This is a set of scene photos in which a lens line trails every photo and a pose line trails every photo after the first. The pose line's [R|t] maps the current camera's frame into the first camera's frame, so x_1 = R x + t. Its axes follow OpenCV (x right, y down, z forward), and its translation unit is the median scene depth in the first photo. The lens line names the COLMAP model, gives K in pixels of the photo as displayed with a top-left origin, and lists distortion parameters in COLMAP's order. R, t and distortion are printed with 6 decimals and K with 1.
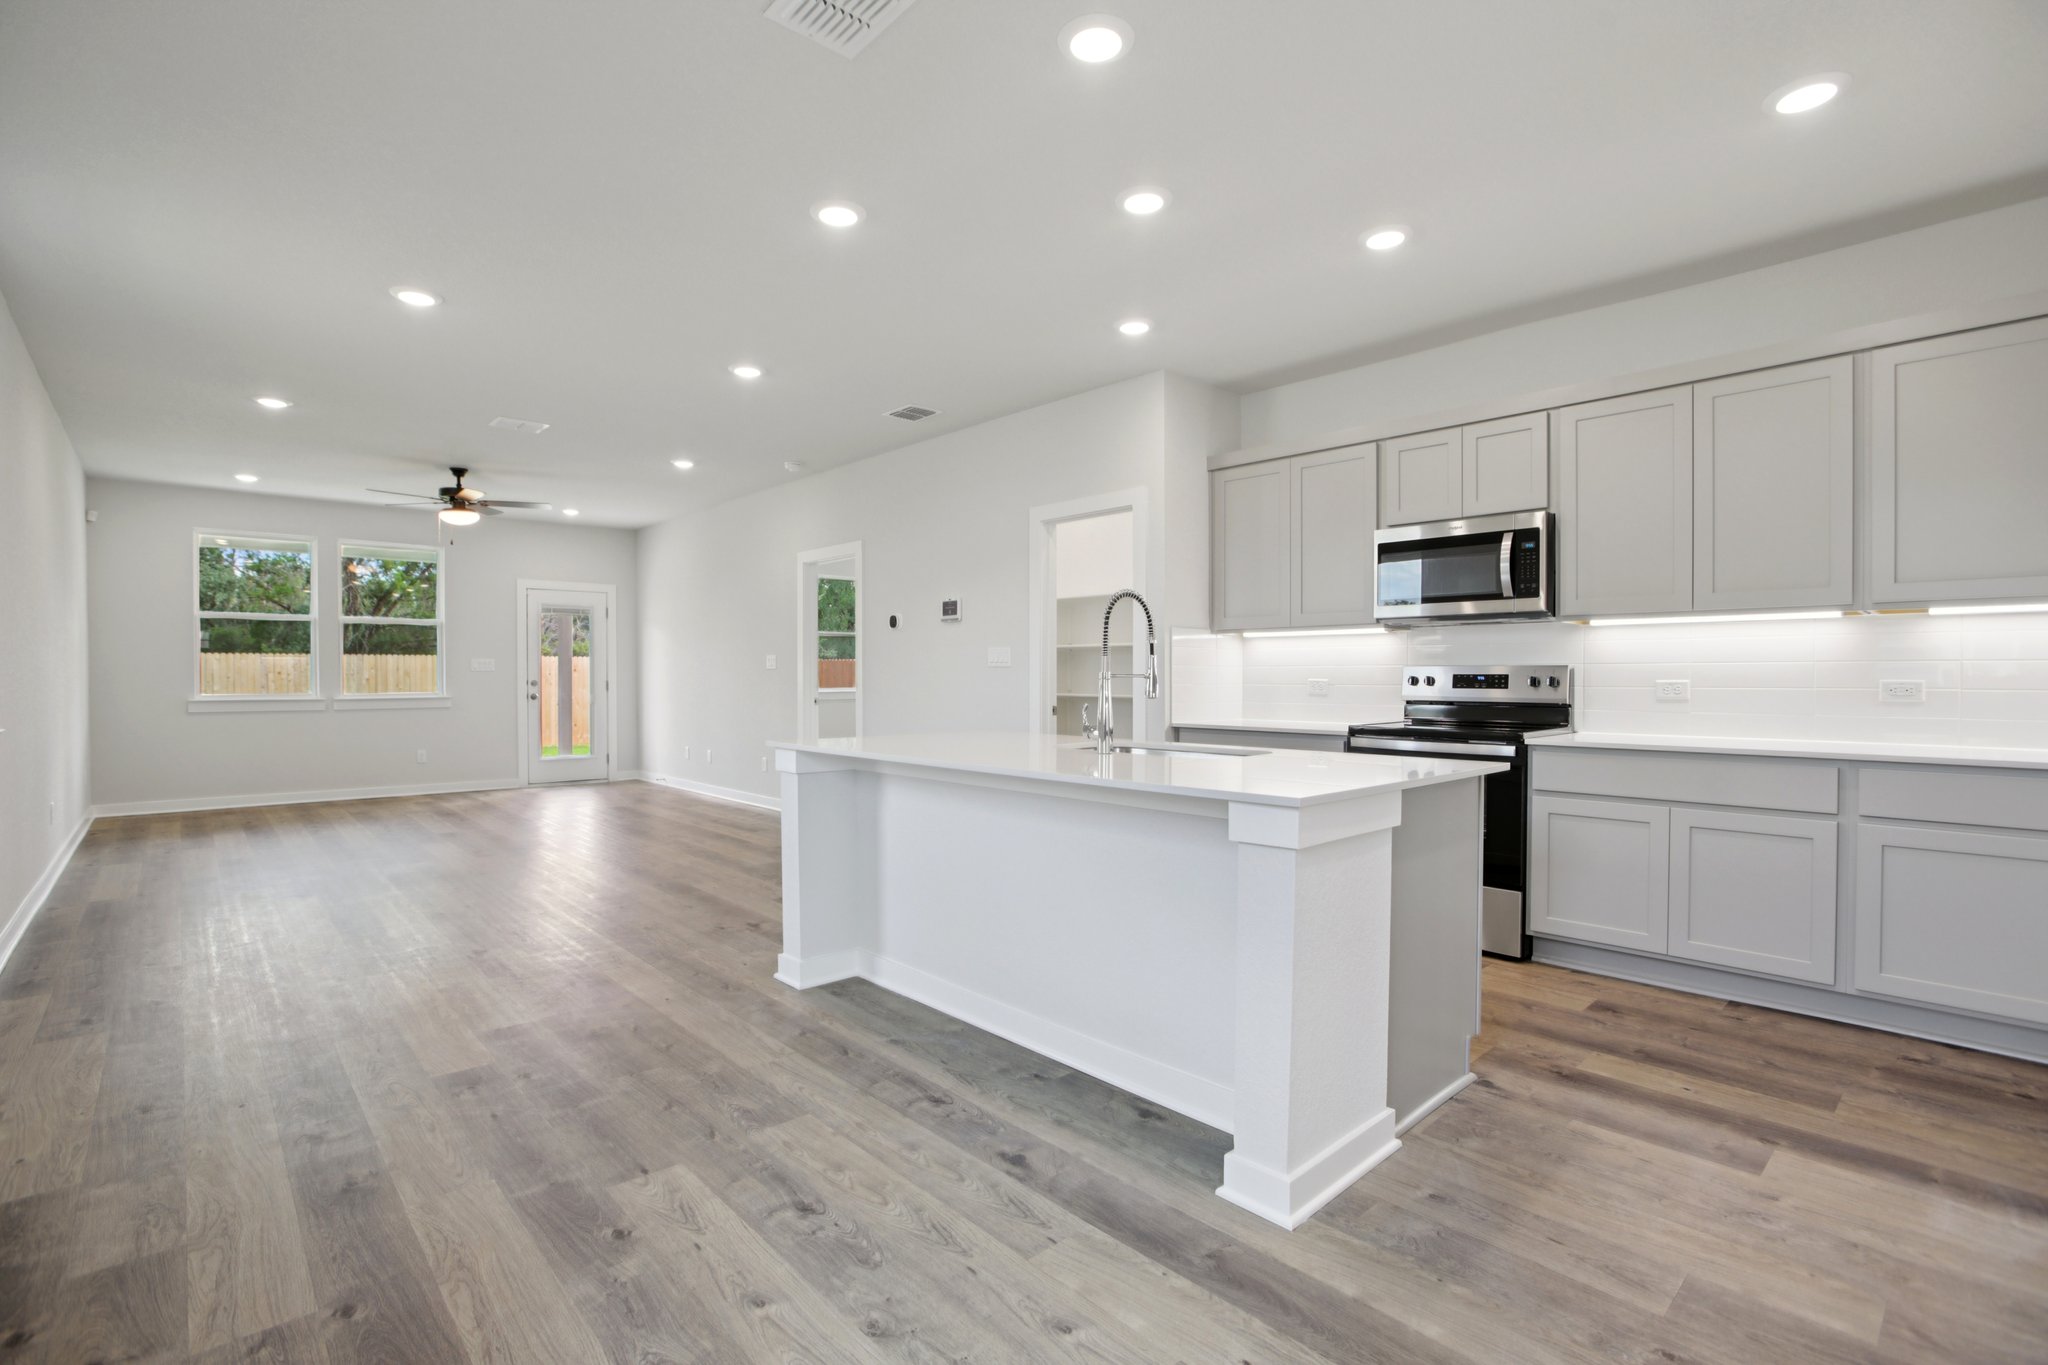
lens RADIAL K [[952.7, 0, 1018.9], [0, 952.7, 683.9], [0, 0, 1]] dist [-0.057936, 0.022107]
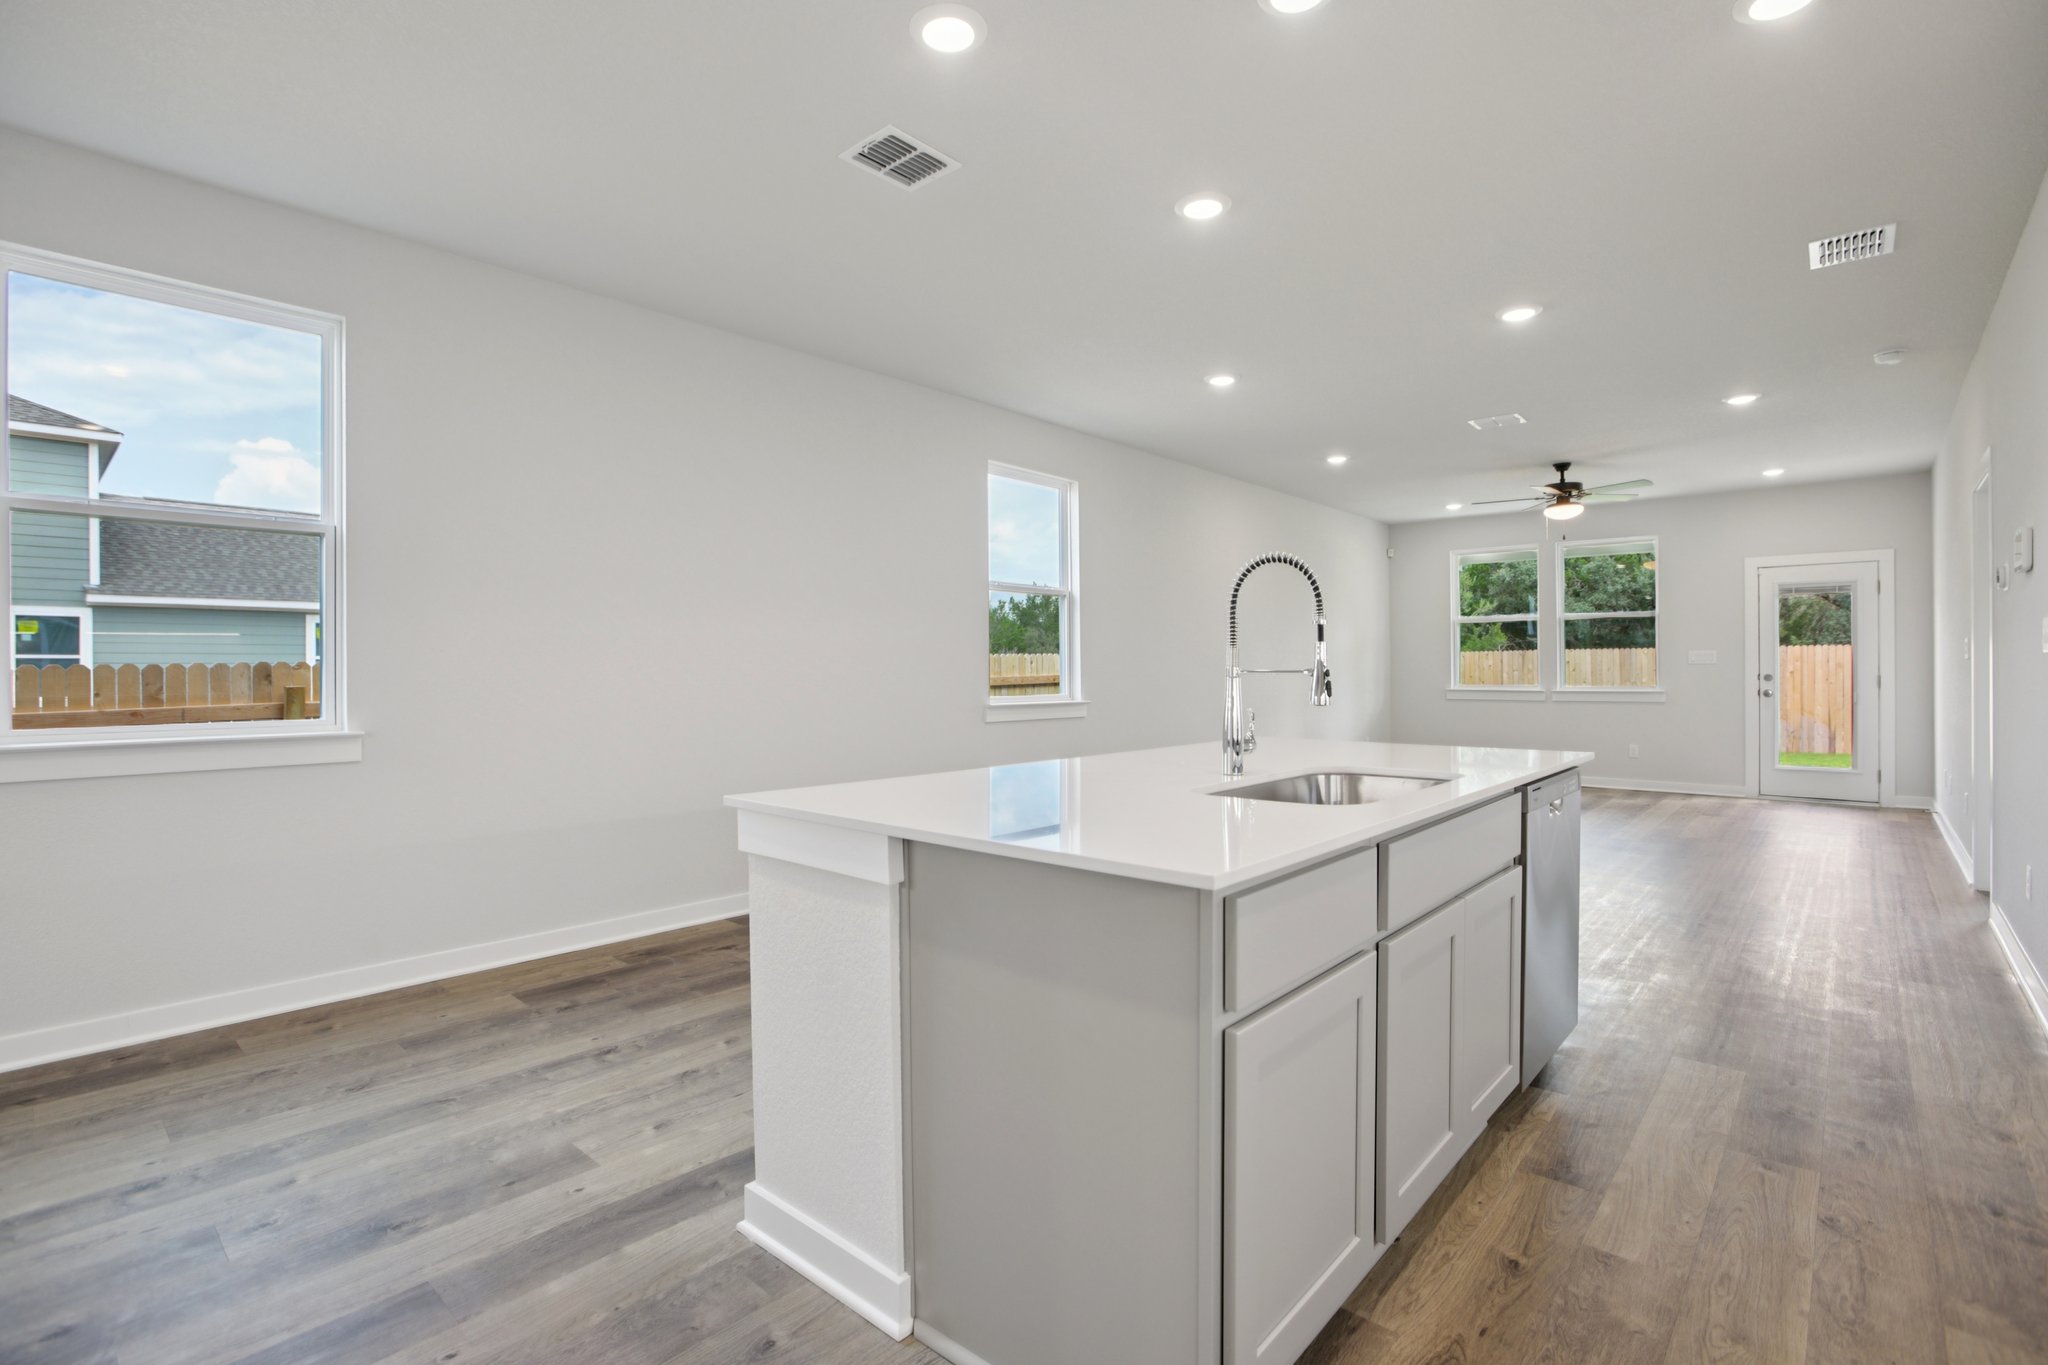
lens RADIAL K [[959.9, 0, 1014.8], [0, 959.9, 667.1], [0, 0, 1]] dist [-0.052754, 0.018710]
pose [[0.092599, -0.004200, -0.995695, 0.846277], [-0.005611, 0.999973, -0.004740, -0.007955], [0.995688, 0.006026, 0.092573, 0.766235]]
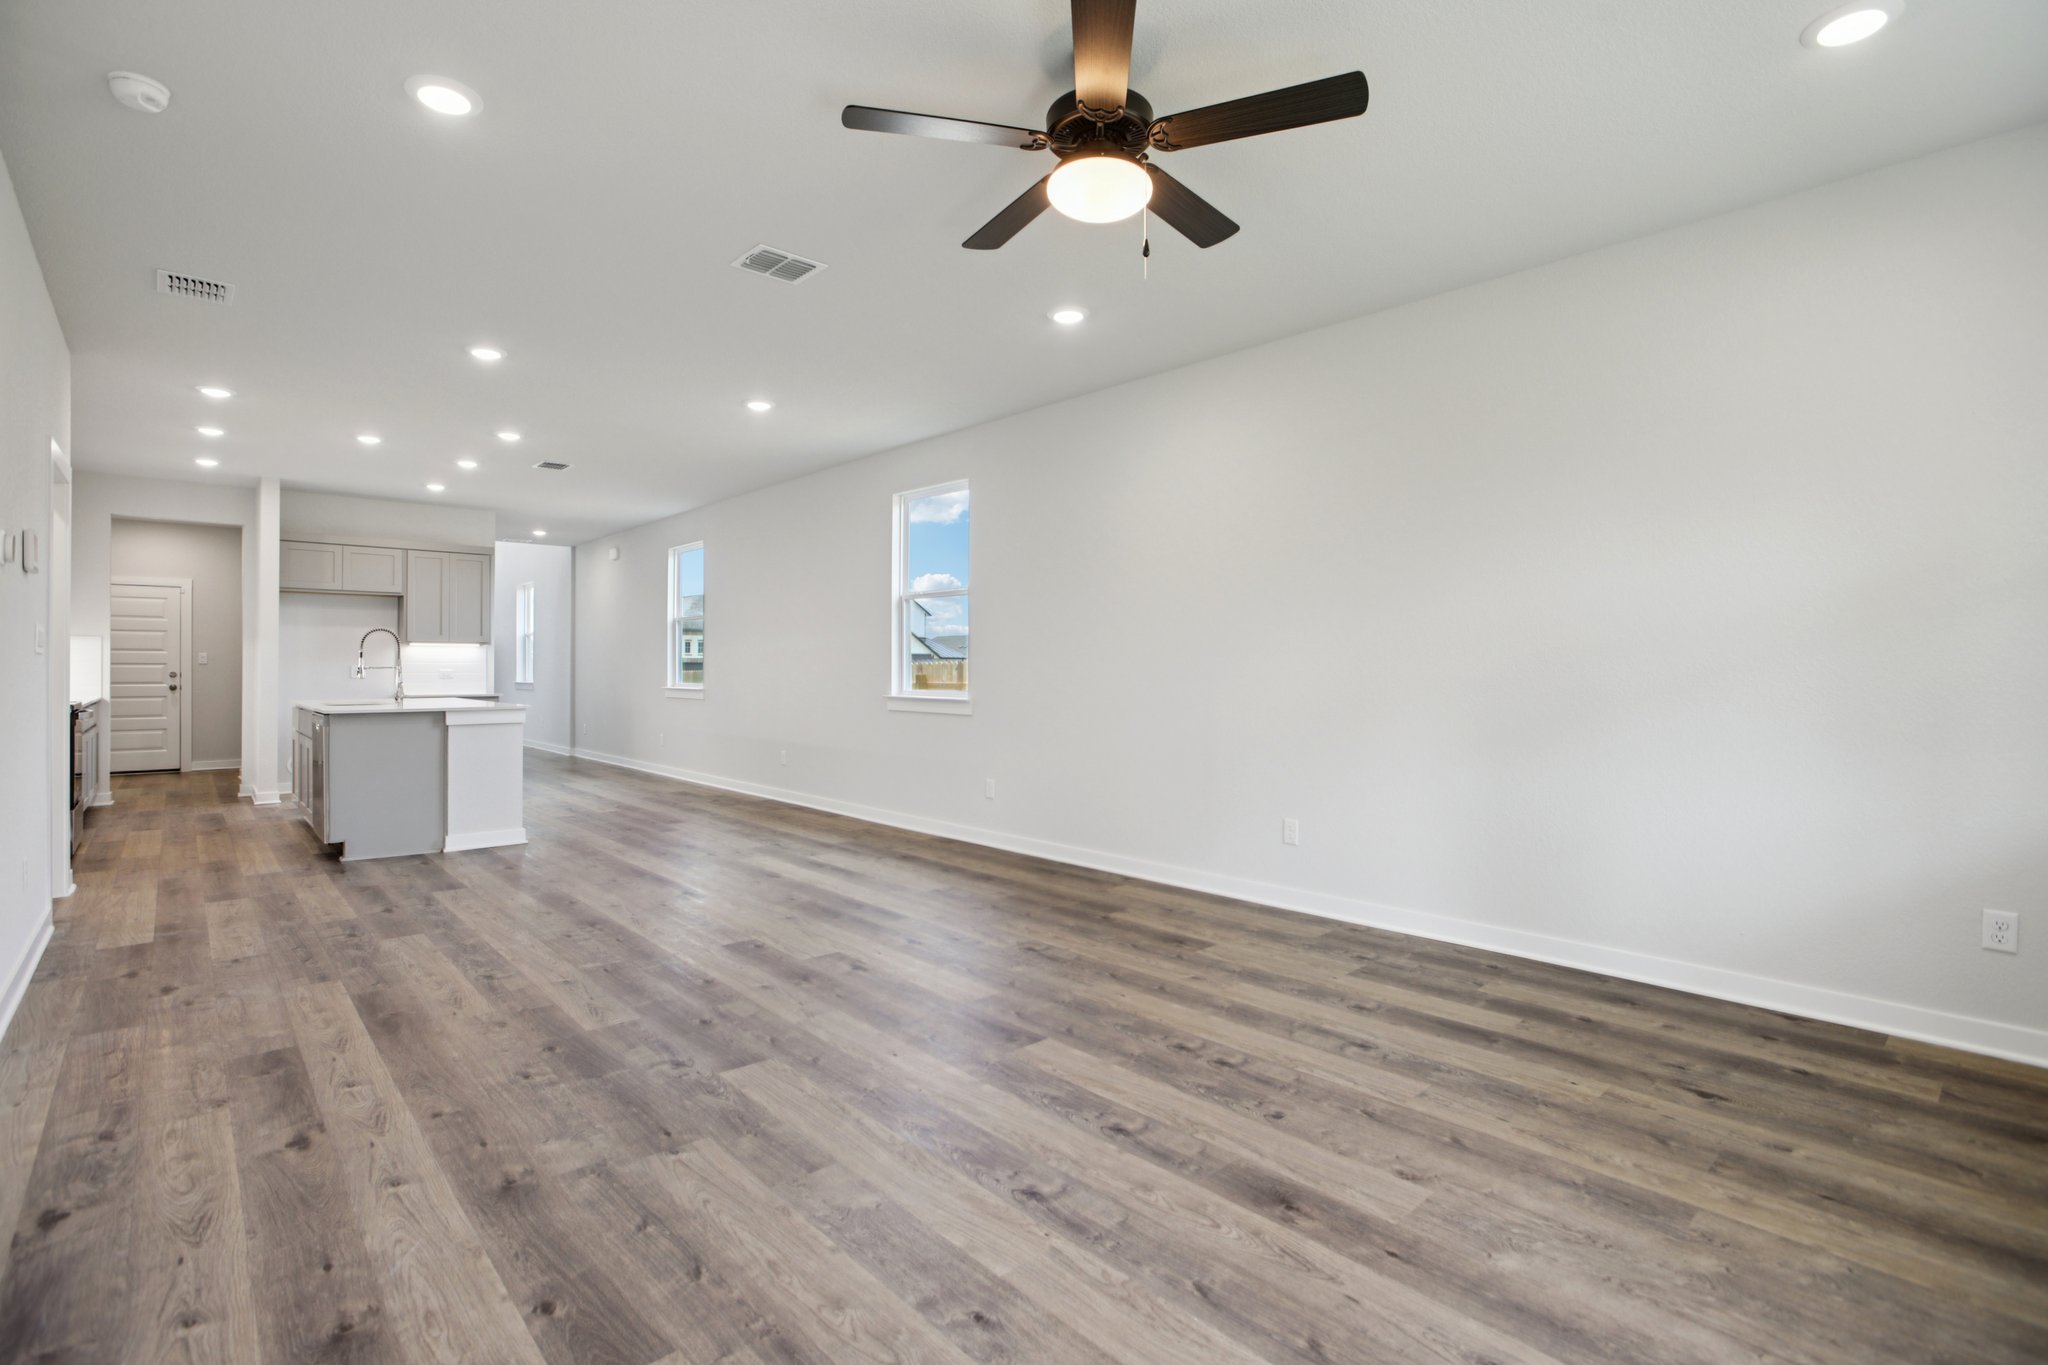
lens RADIAL K [[959.9, 0, 1014.8], [0, 959.9, 667.1], [0, 0, 1]] dist [-0.052754, 0.018710]
pose [[-0.999960, -0.002856, 0.008492, -1.374452], [-0.002796, 0.999971, 0.007132, -0.028891], [-0.008512, 0.007108, -0.999939, 3.209754]]
